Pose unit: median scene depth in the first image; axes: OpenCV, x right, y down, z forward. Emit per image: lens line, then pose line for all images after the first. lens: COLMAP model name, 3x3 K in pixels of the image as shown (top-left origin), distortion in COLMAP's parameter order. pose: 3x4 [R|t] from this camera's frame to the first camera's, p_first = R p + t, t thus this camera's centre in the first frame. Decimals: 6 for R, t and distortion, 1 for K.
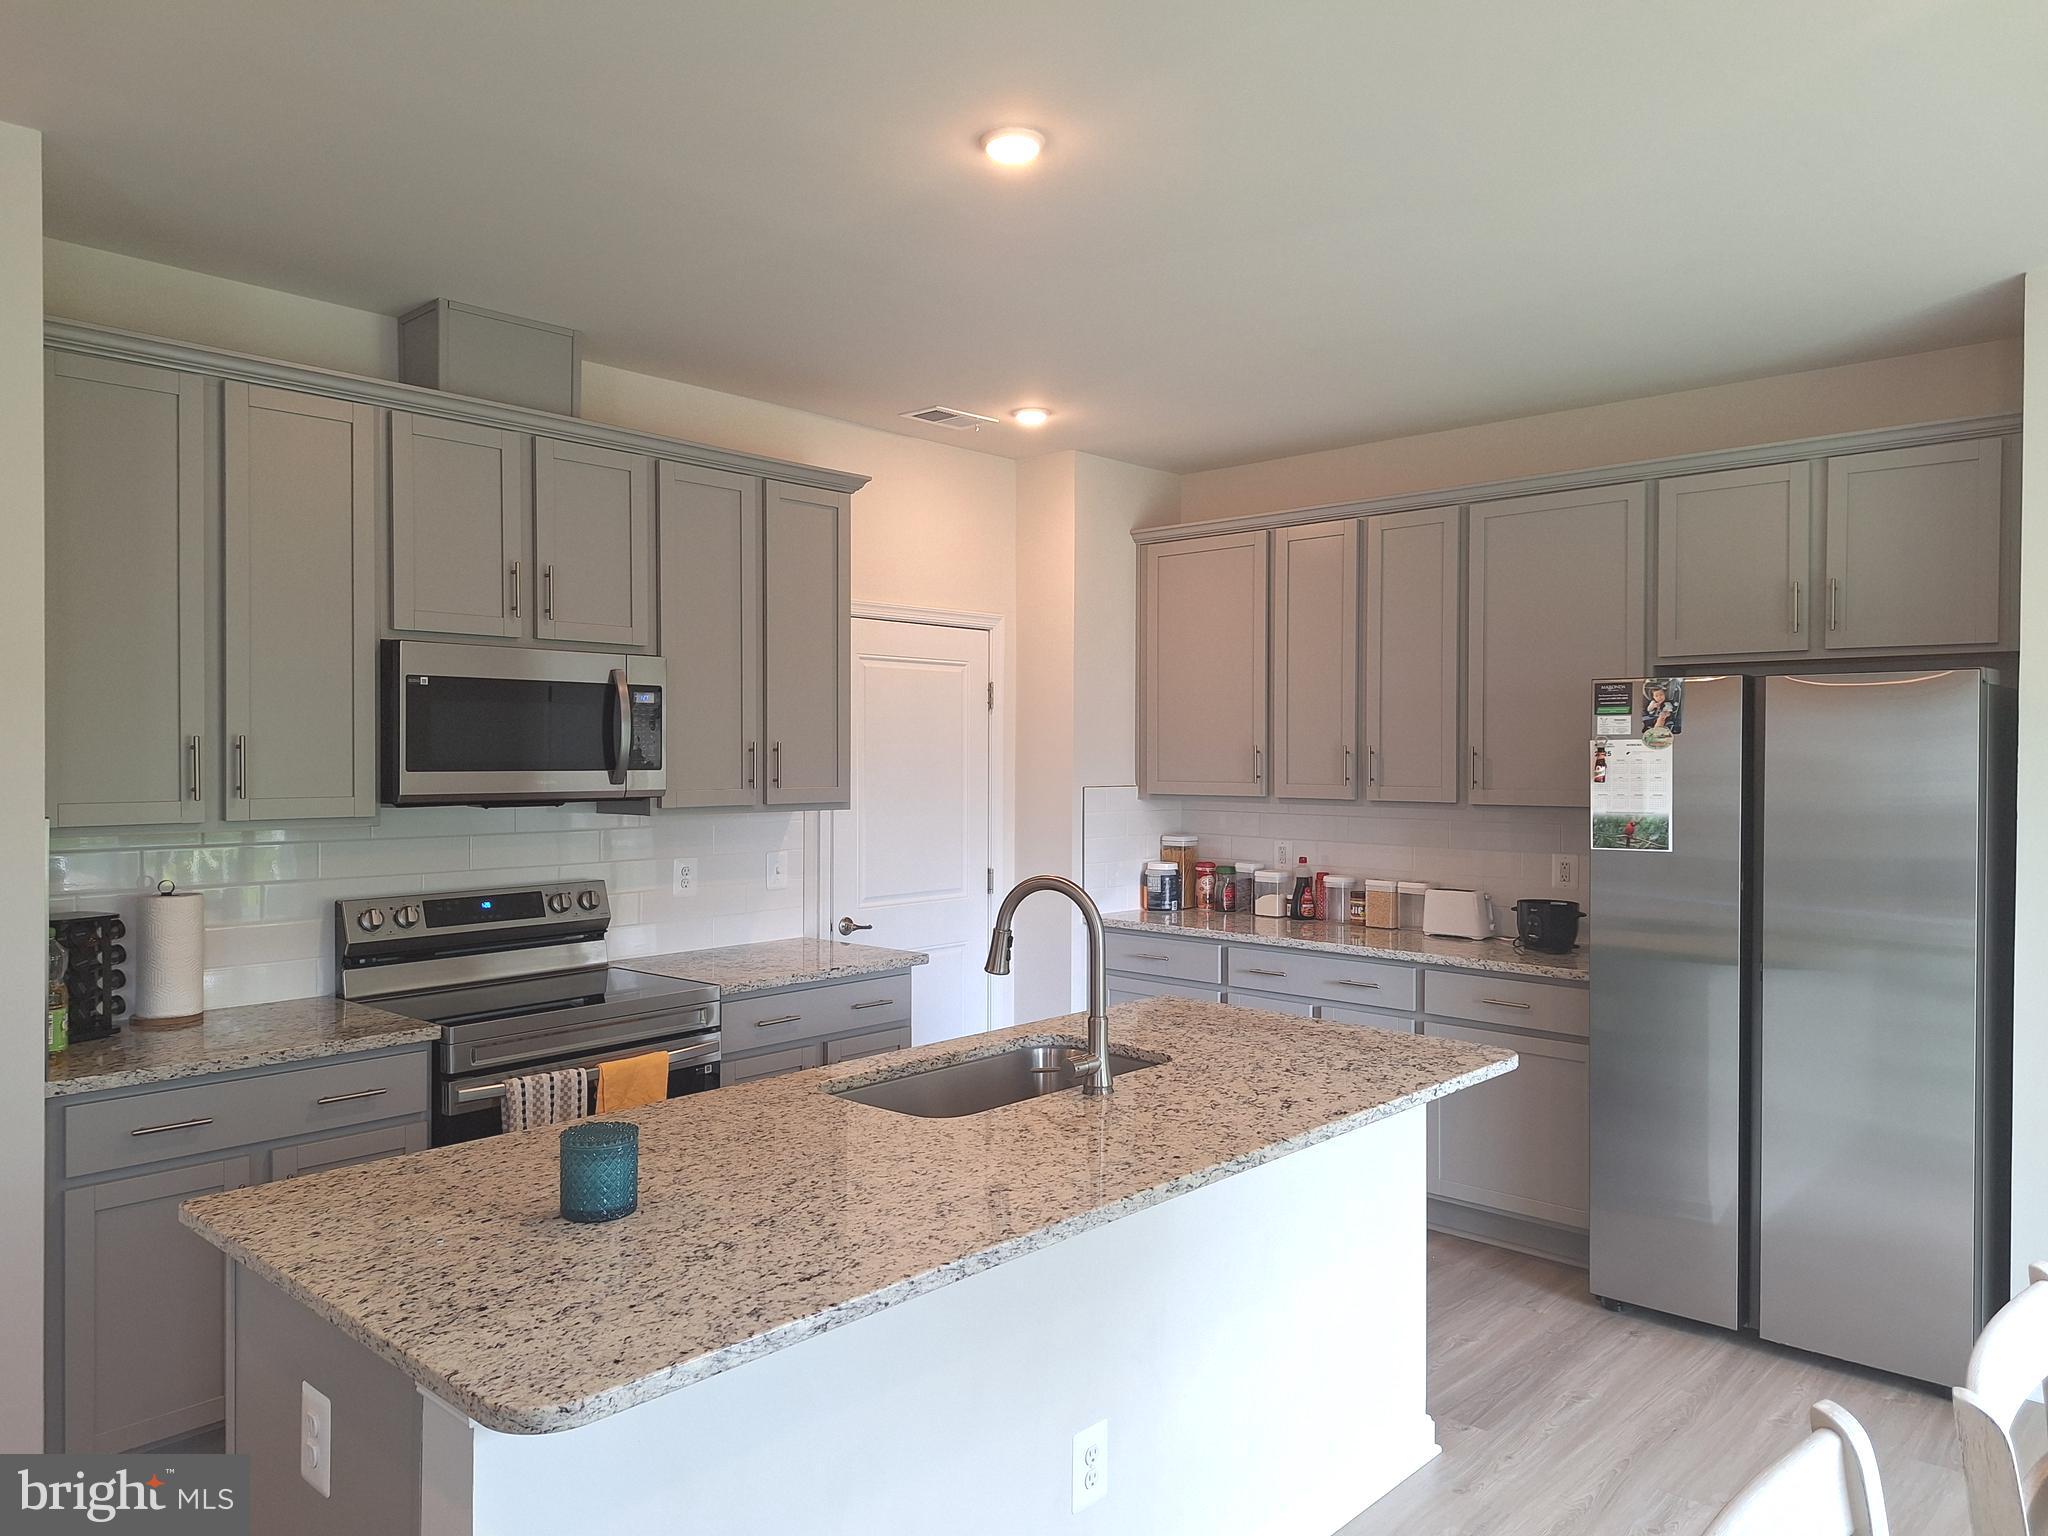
lens RADIAL K [[1416.5, 0, 1026.5], [0, 1416.5, 757.3], [0, 0, 1]] dist [0.013238, -0.016121]
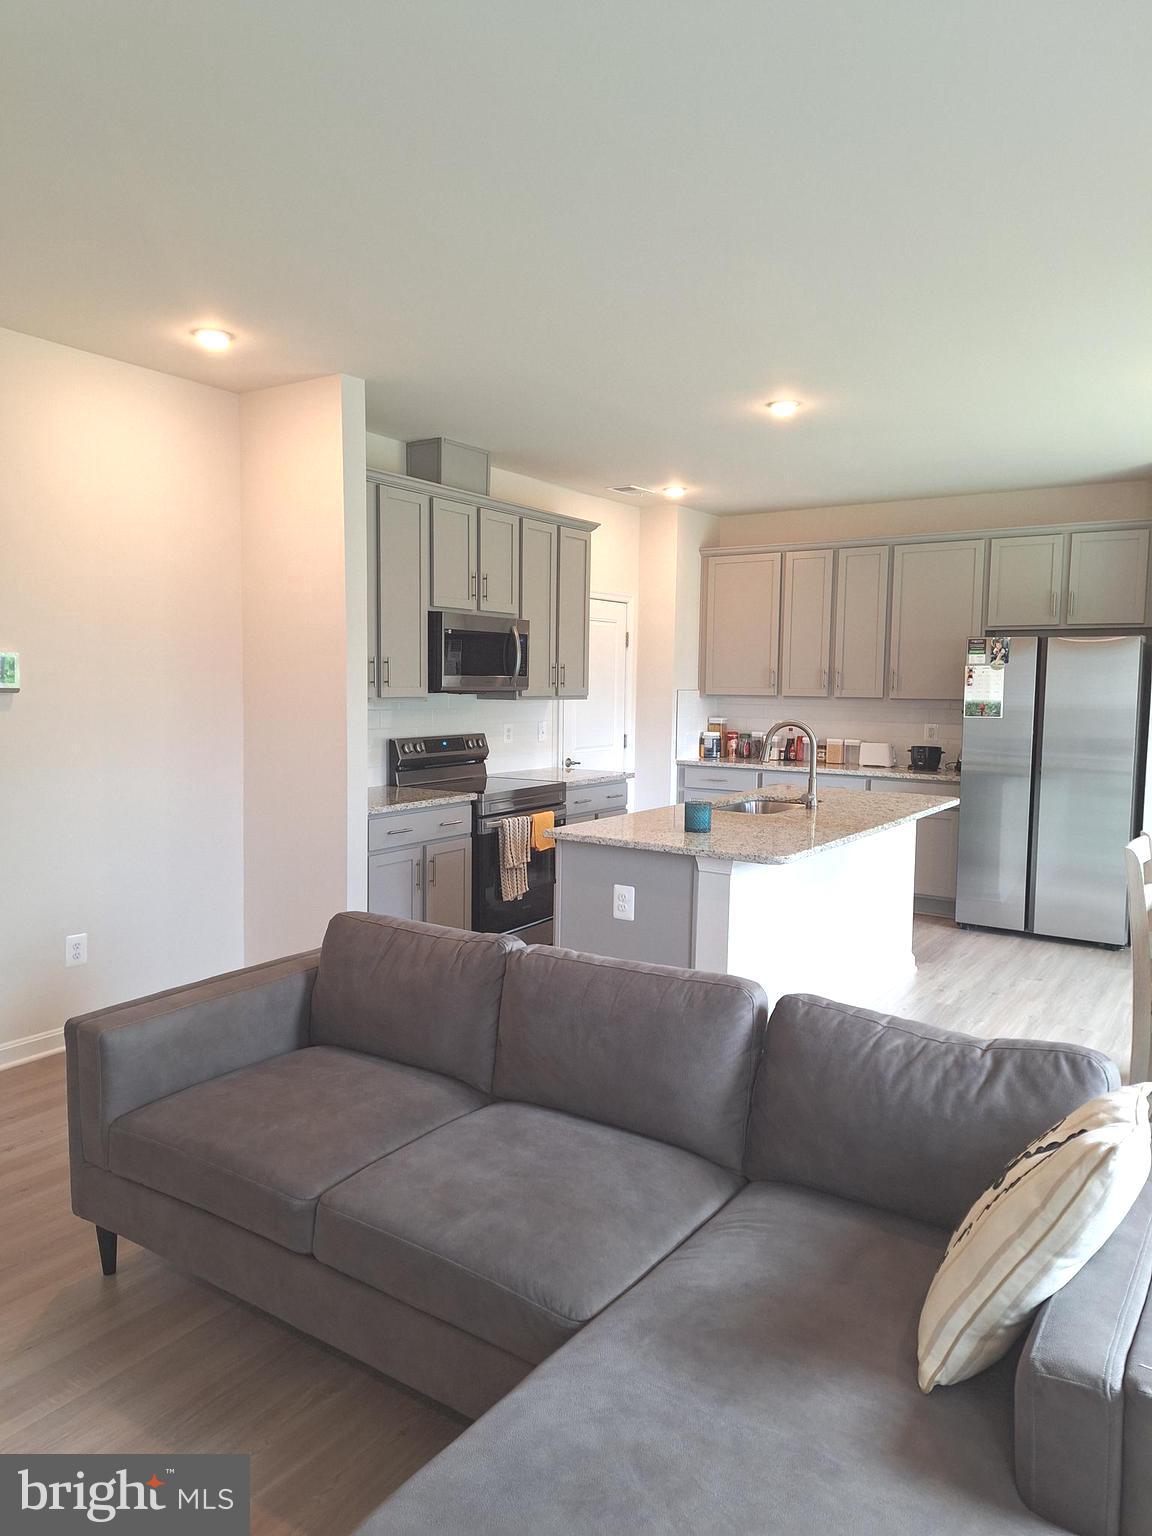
lens RADIAL K [[1062.3, 0, 571.7], [0, 1062.3, 760.6], [0, 0, 1]] dist [0.013238, -0.016121]
pose [[0.989199, -0.003012, 0.146550, -0.383920], [-0.007909, 0.997236, 0.073880, 0.014880], [-0.146368, -0.074241, 0.986440, -0.454222]]
